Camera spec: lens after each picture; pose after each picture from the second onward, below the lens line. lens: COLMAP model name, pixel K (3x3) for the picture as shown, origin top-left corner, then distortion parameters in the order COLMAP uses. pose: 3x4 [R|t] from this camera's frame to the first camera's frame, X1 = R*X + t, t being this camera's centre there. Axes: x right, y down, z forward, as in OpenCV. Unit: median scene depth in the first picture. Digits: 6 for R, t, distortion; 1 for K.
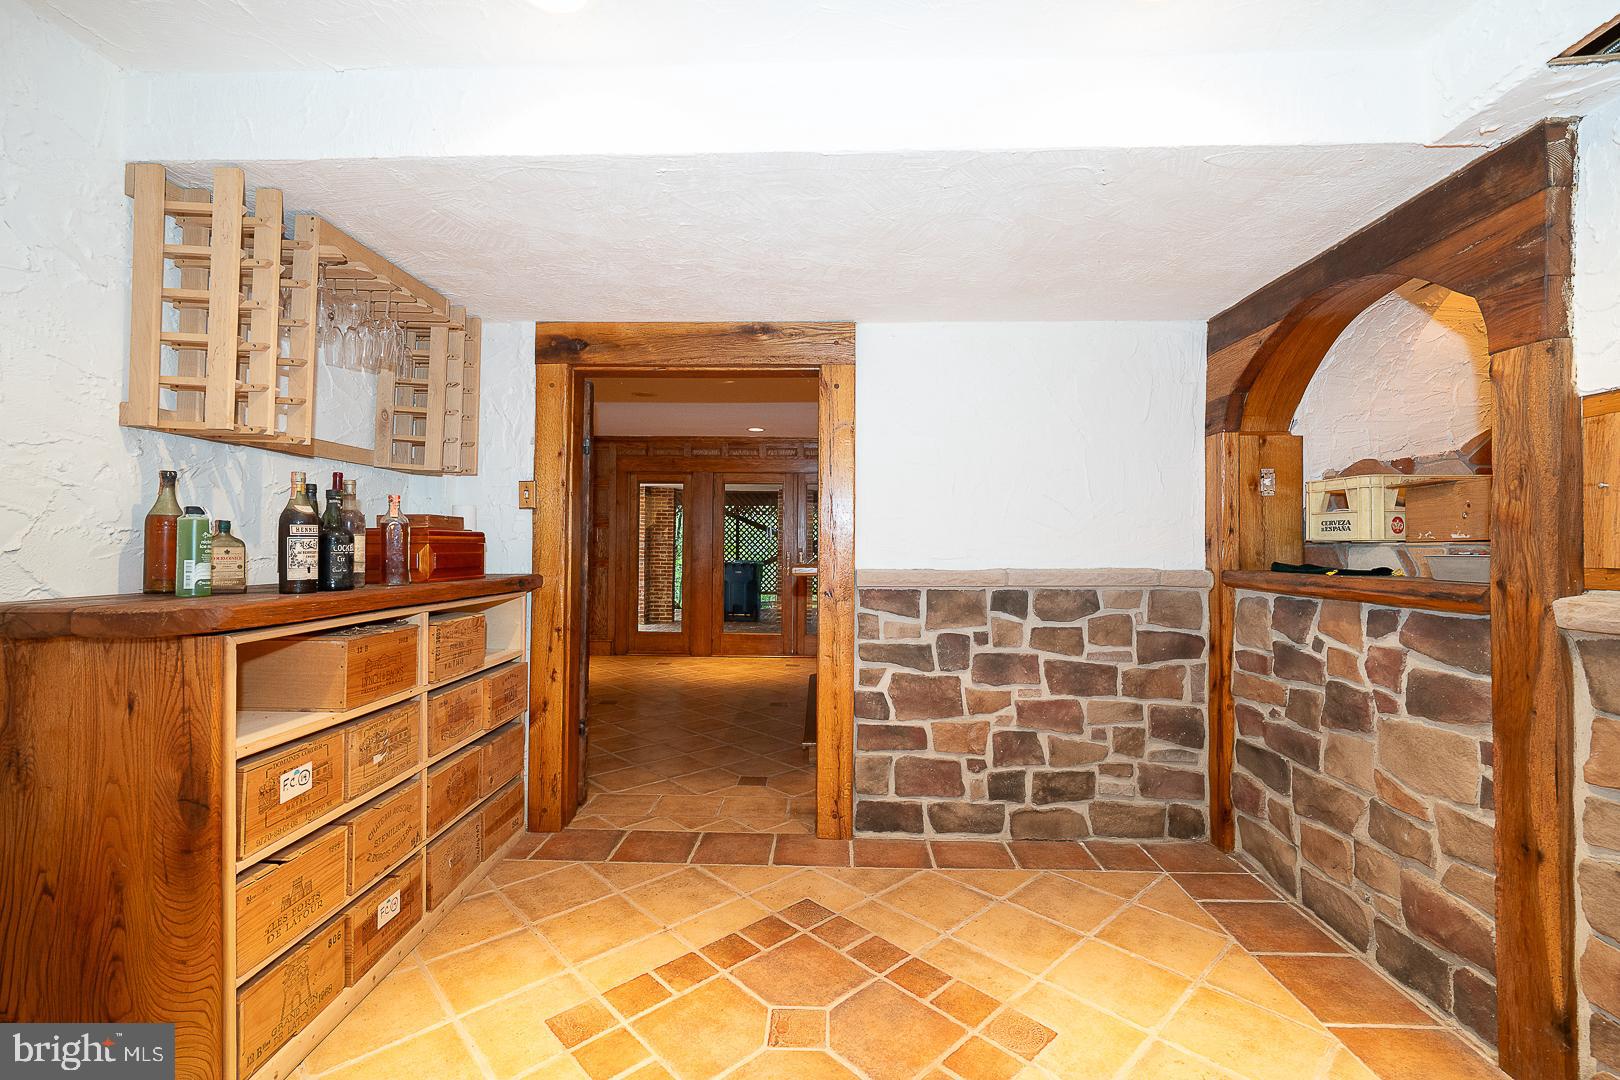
lens RADIAL K [[553.9, 0, 805.6], [0, 553.9, 538.7], [0, 0, 1]] dist [-0.021876, 0.002633]
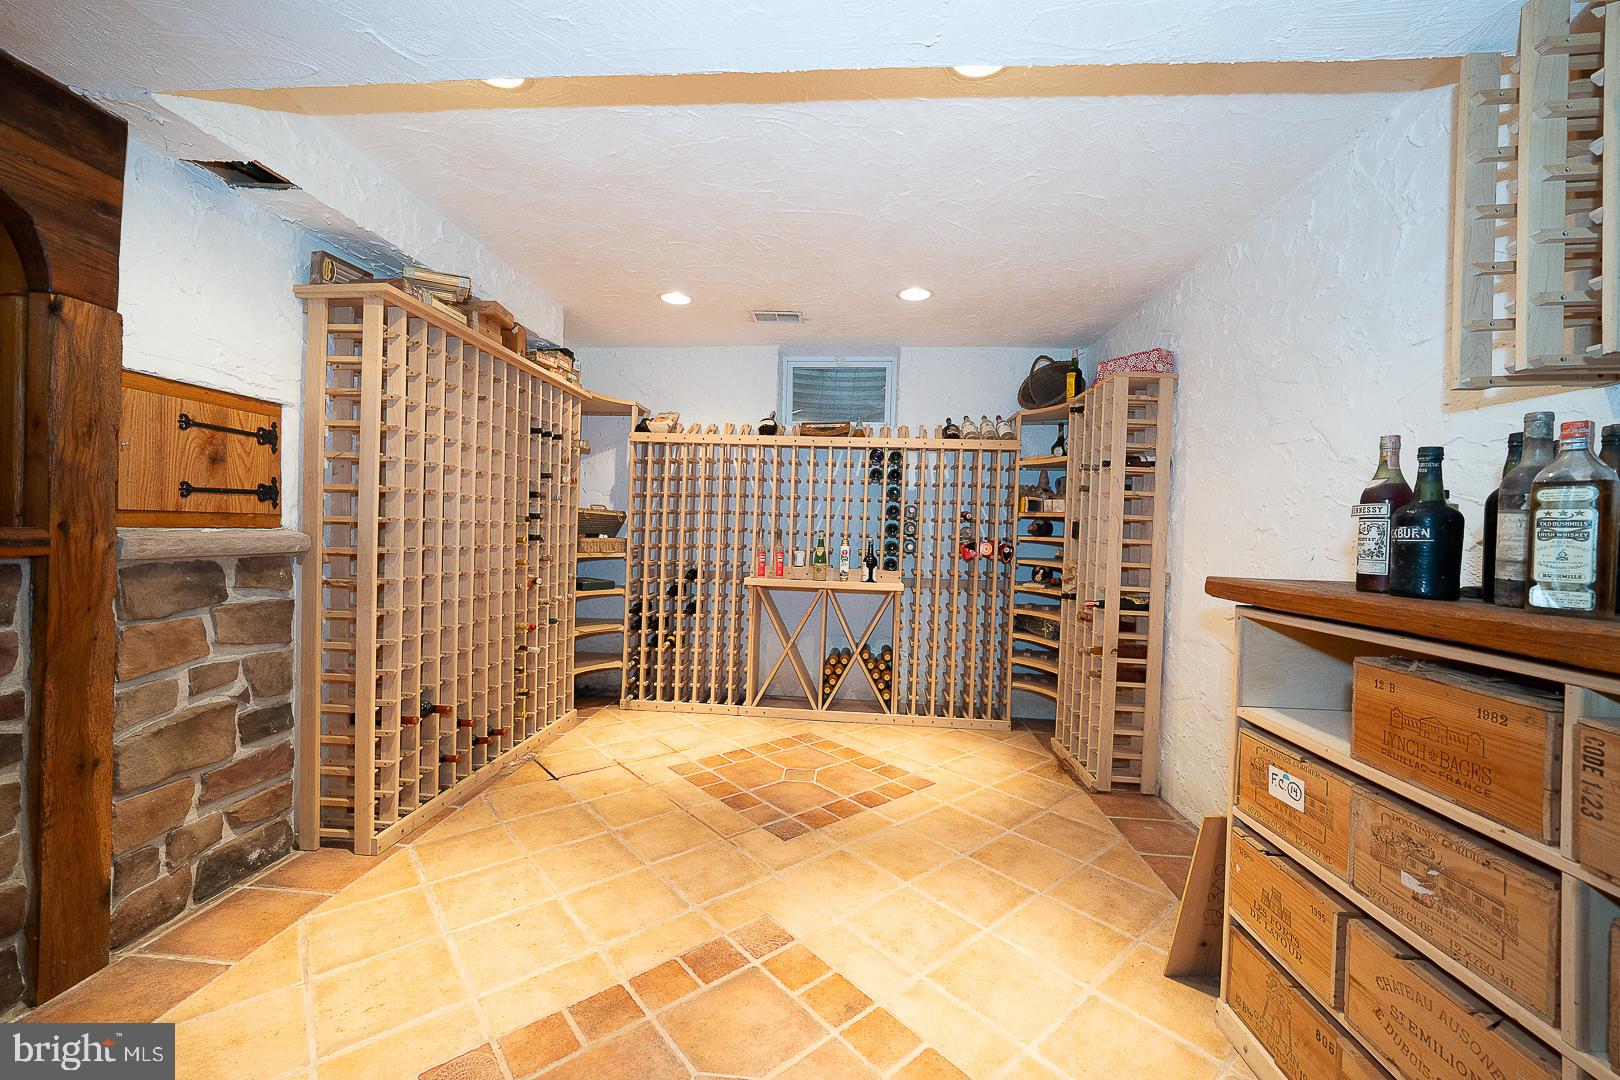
lens RADIAL K [[553.9, 0, 812.2], [0, 553.9, 538.5], [0, 0, 1]] dist [-0.021876, 0.002633]
pose [[-0.998872, -0.035961, 0.031002, -0.157784], [-0.035898, 0.999352, 0.002579, 0.056009], [-0.031074, 0.001464, -0.999516, 1.988918]]
